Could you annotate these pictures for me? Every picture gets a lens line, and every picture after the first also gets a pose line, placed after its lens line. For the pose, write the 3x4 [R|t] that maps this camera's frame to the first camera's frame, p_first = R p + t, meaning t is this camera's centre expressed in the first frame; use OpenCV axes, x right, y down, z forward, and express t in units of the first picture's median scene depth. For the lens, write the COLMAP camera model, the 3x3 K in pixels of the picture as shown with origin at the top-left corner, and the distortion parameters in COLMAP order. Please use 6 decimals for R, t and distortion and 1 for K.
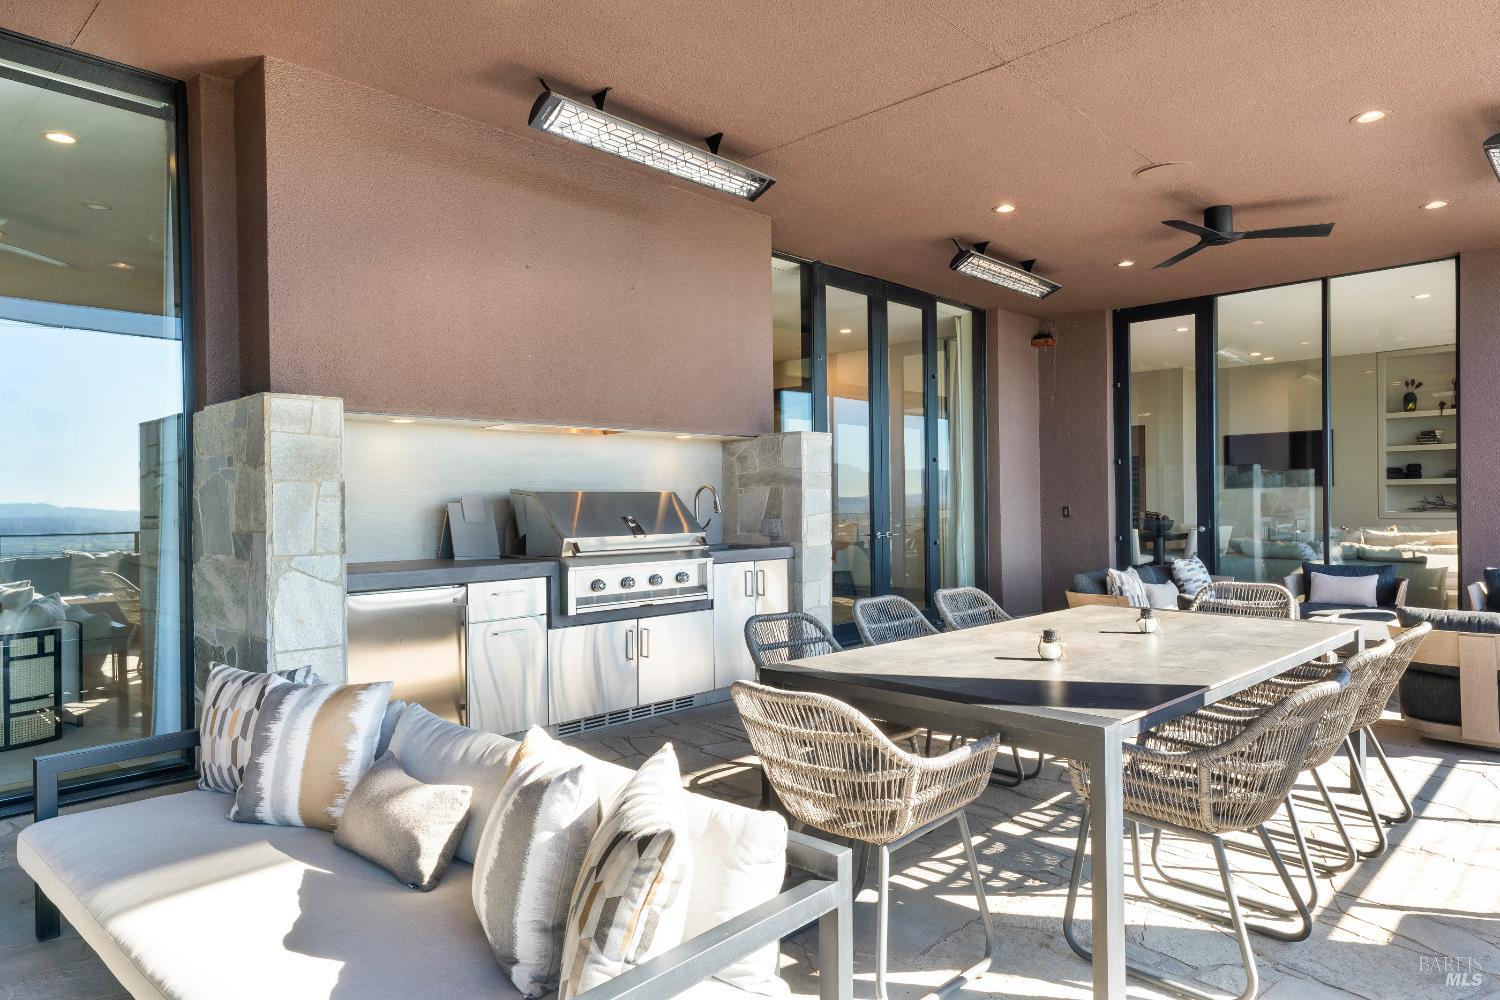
lens RADIAL K [[933.5, 0, 747.6], [0, 933.5, 501.2], [0, 0, 1]] dist [0.004047, 0.000675]
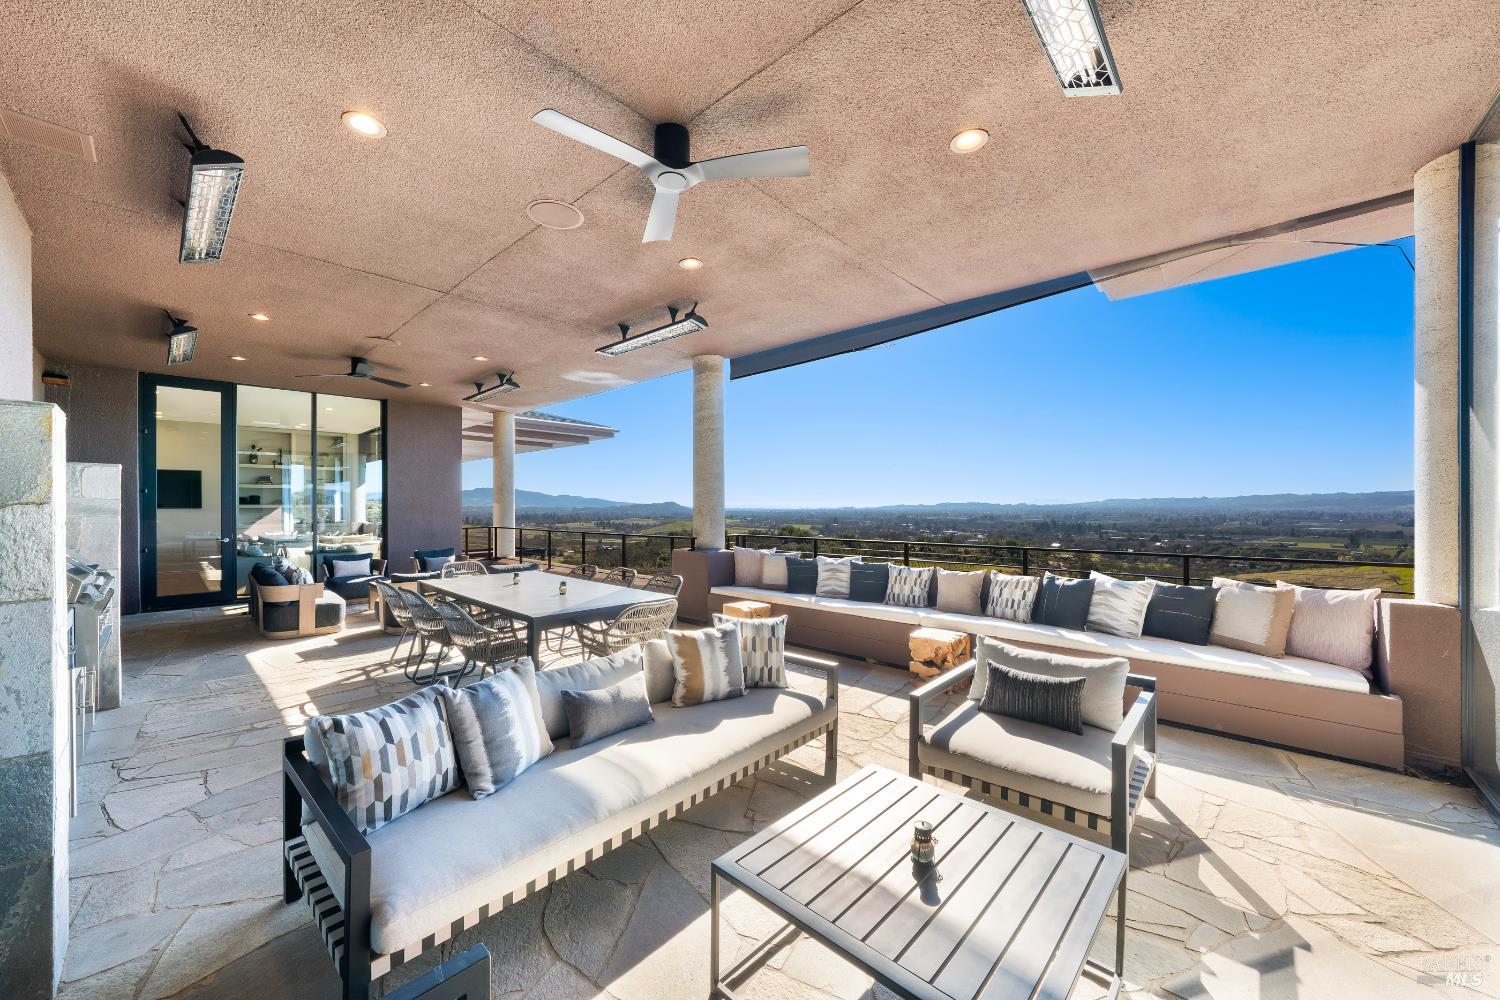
lens RADIAL K [[563.9, 0, 746.0], [0, 563.9, 507.6], [0, 0, 1]] dist [0.000057, 0.000170]
pose [[-0.016110, 0.007162, 0.999845, -0.408561], [-0.000237, 0.999974, -0.007167, -0.015977], [-0.999870, -0.000353, -0.016108, 0.198528]]
